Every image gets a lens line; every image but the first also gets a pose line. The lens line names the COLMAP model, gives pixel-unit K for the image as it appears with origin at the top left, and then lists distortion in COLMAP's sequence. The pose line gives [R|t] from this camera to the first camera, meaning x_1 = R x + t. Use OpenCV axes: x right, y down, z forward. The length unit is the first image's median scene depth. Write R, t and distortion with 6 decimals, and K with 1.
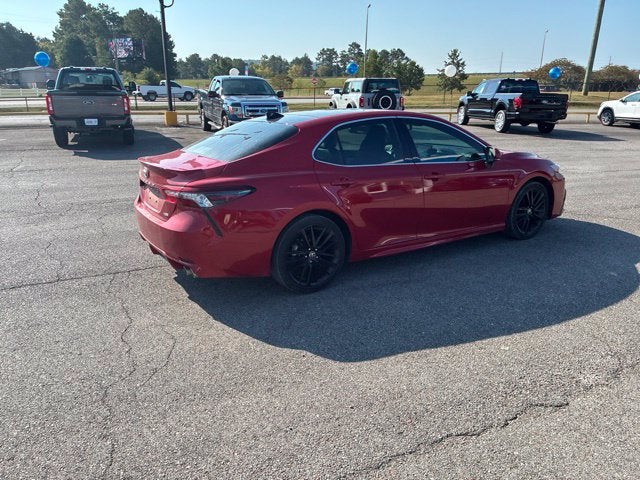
lens RADIAL K [[483.1, 0, 317.4], [0, 483.1, 249.1], [0, 0, 1]] dist [0.052500, -0.070187]
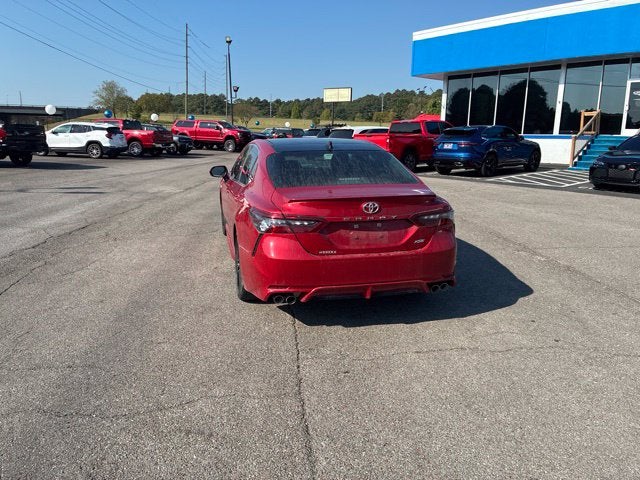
lens RADIAL K [[483.1, 0, 316.2], [0, 483.1, 237.0], [0, 0, 1]] dist [0.052500, -0.070187]
pose [[0.322614, -0.196734, 0.925860, -0.276331], [0.274361, 0.955605, 0.107454, -0.052231], [-0.905896, 0.219353, 0.362267, 0.176151]]
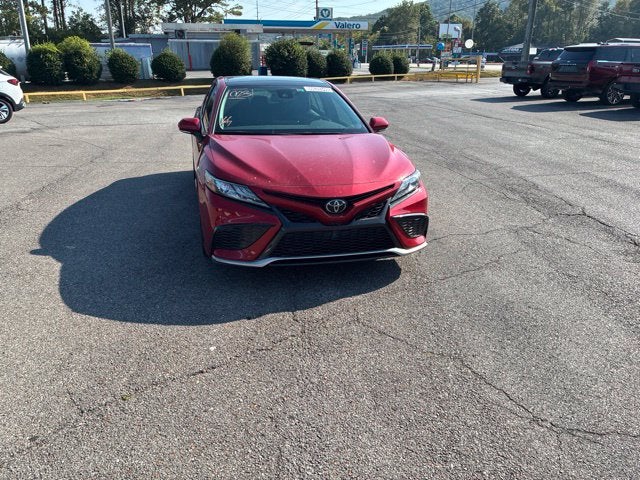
lens RADIAL K [[483.1, 0, 317.2], [0, 483.1, 235.3], [0, 0, 1]] dist [0.052500, -0.070187]
pose [[-0.302957, 0.317127, -0.898692, 0.332578], [-0.296267, 0.864943, 0.405092, -0.128730], [0.905783, 0.388978, -0.168086, 0.400974]]
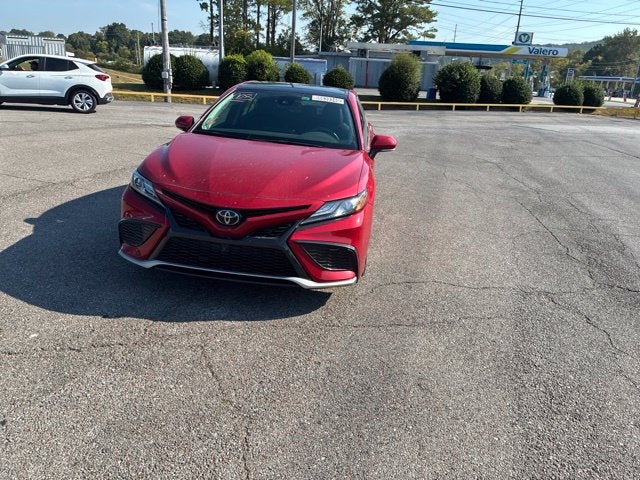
lens RADIAL K [[483.1, 0, 315.7], [0, 483.1, 236.6], [0, 0, 1]] dist [0.052500, -0.070187]
pose [[-0.630162, 0.201639, -0.749825, 0.265265], [-0.300818, 0.826875, 0.475170, -0.149633], [0.715824, 0.524995, -0.460409, 0.477657]]
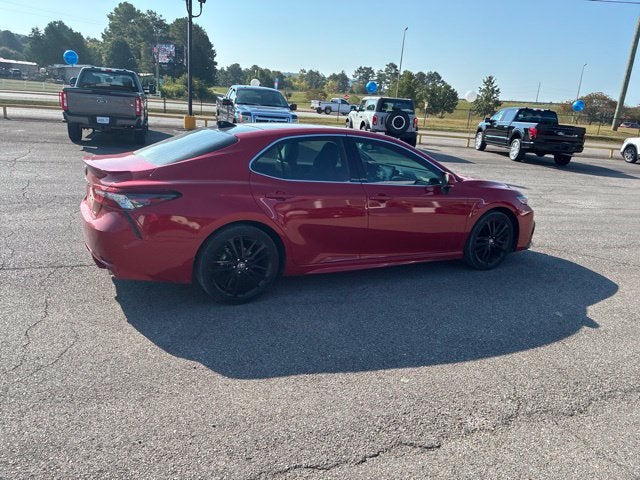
lens RADIAL K [[483.1, 0, 315.2], [0, 483.1, 238.2], [0, 0, 1]] dist [0.052500, -0.070187]
pose [[0.994897, 0.085452, -0.053651, 0.042652], [-0.087961, 0.995048, -0.046286, -0.002644], [0.049430, 0.050769, 0.997486, 0.004289]]
